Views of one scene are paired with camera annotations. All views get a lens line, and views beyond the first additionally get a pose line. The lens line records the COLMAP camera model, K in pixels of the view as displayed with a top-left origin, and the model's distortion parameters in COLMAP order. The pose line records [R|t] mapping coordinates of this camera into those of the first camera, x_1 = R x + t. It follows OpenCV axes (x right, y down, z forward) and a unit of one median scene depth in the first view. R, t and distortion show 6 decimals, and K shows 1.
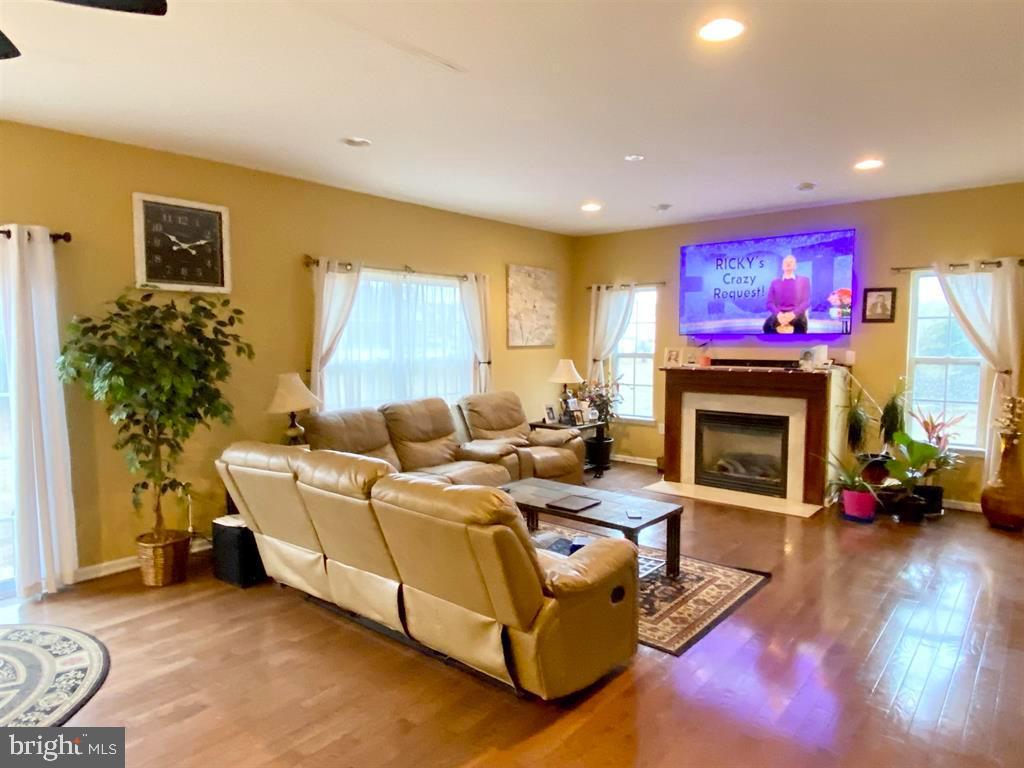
lens RADIAL K [[647.8, 0, 508.4], [0, 647.8, 390.1], [0, 0, 1]] dist [0.034729, -0.050341]
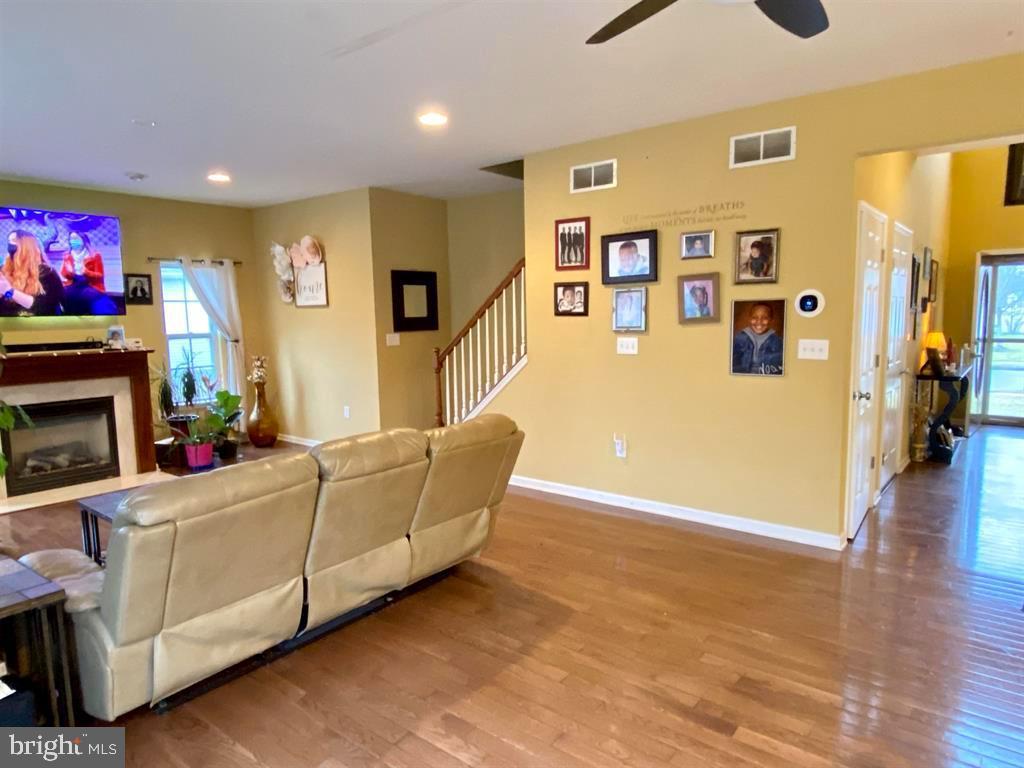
lens RADIAL K [[647.8, 0, 511.2], [0, 647.8, 389.1], [0, 0, 1]] dist [0.034729, -0.050341]
pose [[-0.042092, -0.112189, 0.992795, -0.593406], [0.100201, 0.988192, 0.115917, -0.024902], [-0.994077, 0.104358, -0.030353, 0.404025]]
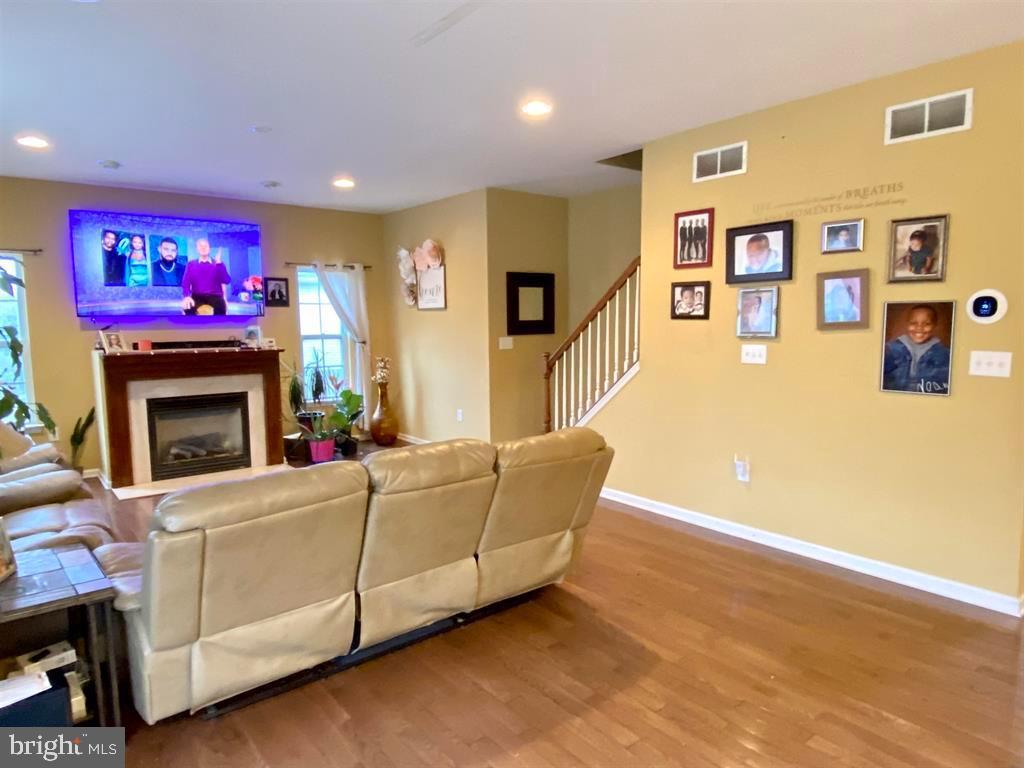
lens RADIAL K [[647.8, 0, 507.0], [0, 647.8, 389.4], [0, 0, 1]] dist [0.034729, -0.050341]
pose [[0.187269, -0.104070, 0.976780, -0.537188], [0.090837, 0.991946, 0.088270, -0.018928], [-0.978100, 0.072198, 0.195214, 0.357277]]
